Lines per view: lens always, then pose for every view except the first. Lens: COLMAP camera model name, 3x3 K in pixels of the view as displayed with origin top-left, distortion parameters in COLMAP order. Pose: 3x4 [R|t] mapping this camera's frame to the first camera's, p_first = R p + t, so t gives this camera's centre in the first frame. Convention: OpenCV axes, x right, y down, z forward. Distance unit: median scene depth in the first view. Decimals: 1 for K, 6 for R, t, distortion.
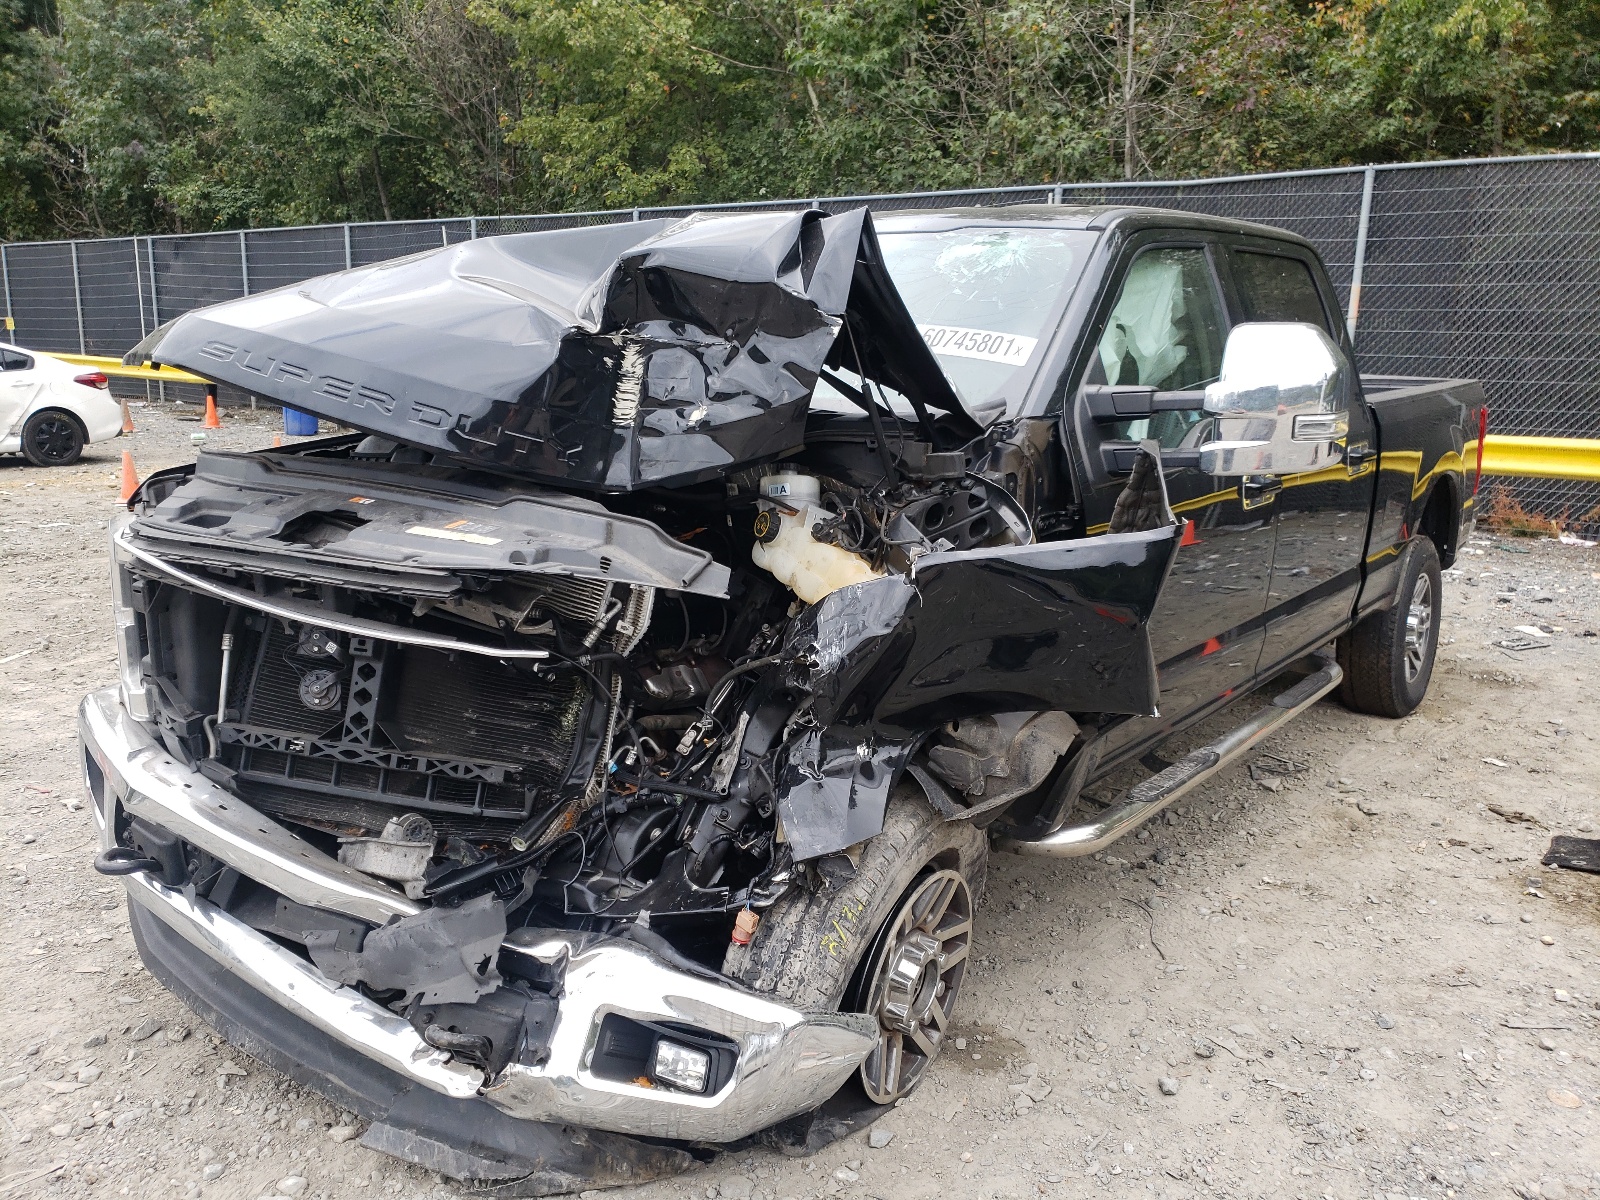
lens RADIAL K [[1210.8, 0, 800.0], [0, 1210.8, 600.0], [0, 0, 1]] dist [0.004765, 0.019771]
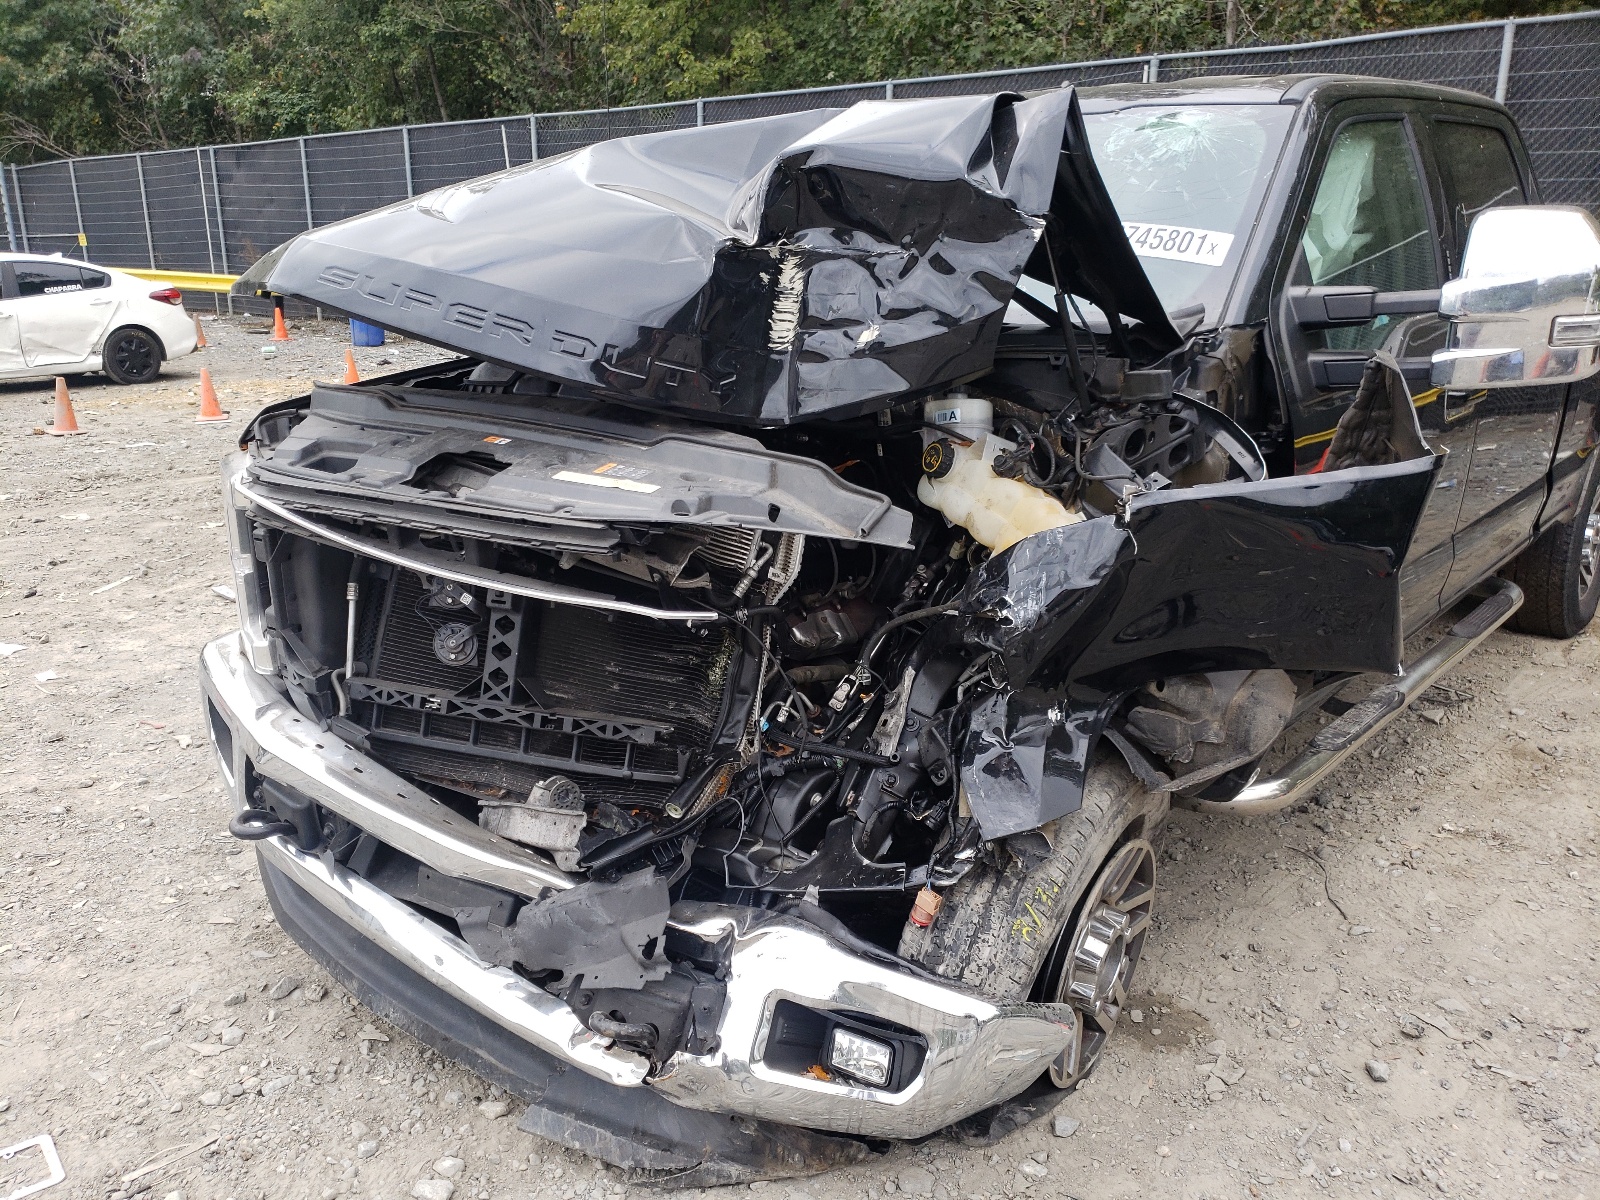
lens RADIAL K [[1231.9, 0, 777.4], [0, 1231.9, 595.9], [0, 0, 1]] dist [0.012489, -0.003008]
pose [[0.997239, -0.007371, -0.073890, -0.079438], [0.012818, 0.997212, 0.073514, -0.029246], [0.073142, -0.074258, 0.994553, 0.083328]]
